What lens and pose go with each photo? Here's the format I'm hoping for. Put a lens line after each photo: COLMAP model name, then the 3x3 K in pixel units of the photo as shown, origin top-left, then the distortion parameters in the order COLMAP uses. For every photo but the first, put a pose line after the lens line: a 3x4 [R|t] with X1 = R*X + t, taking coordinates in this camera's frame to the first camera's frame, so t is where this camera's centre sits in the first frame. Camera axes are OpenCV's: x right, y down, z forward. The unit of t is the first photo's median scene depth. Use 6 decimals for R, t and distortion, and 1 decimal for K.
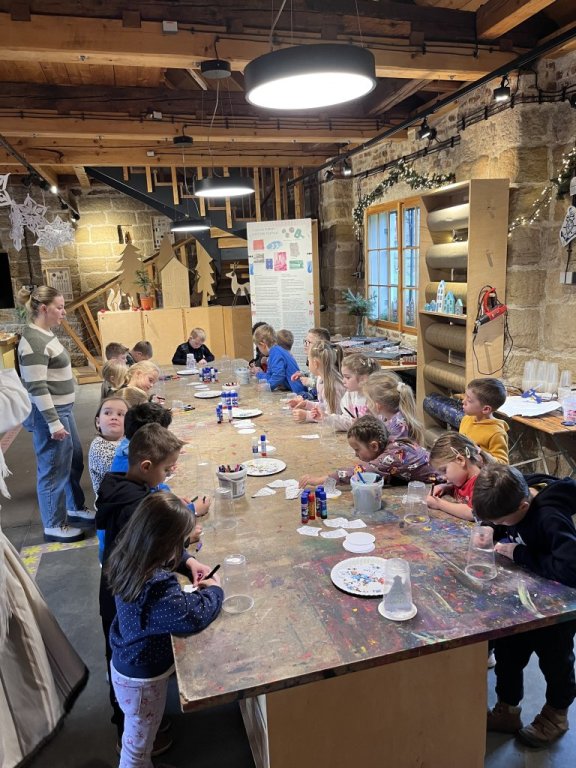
lens RADIAL K [[585.7, 0, 288.0], [0, 585.7, 384.0], [0, 0, 1]] dist [0.062502, -0.093597]
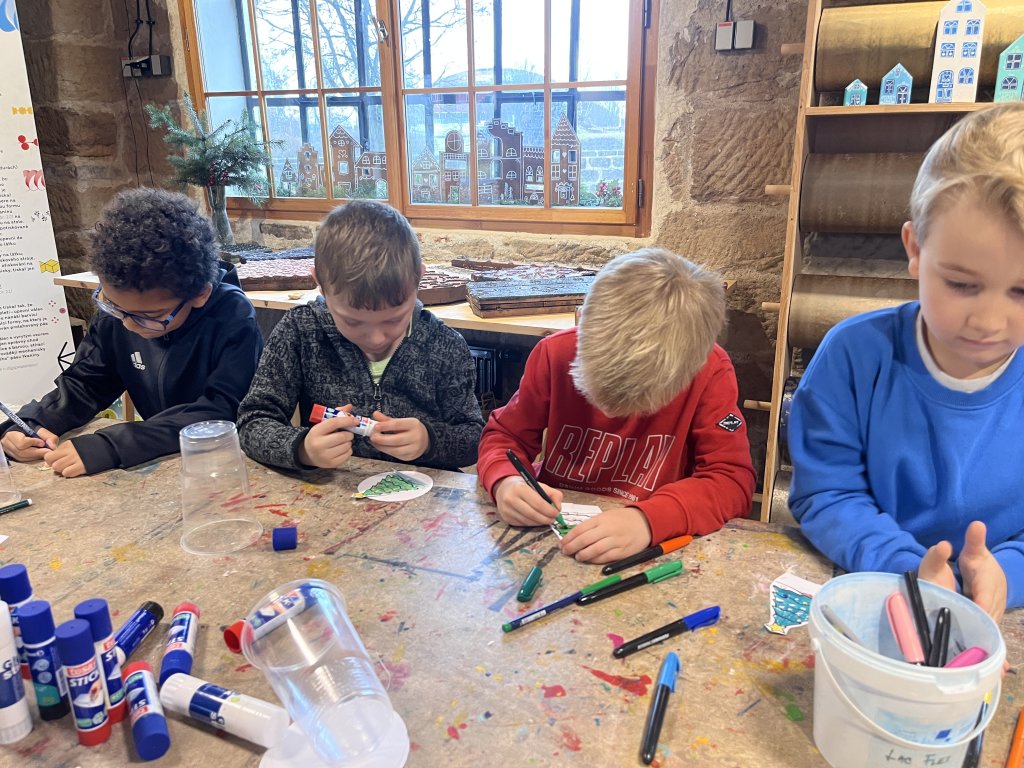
lens RADIAL K [[781.0, 0, 512.0], [0, 781.0, 398.9], [0, 0, 1]] dist [0.126191, -0.173111]
pose [[0.624589, -0.210493, 0.752051, -0.136181], [0.142030, 0.977548, 0.155650, -0.045222], [-0.767930, 0.009597, 0.640462, 0.586180]]
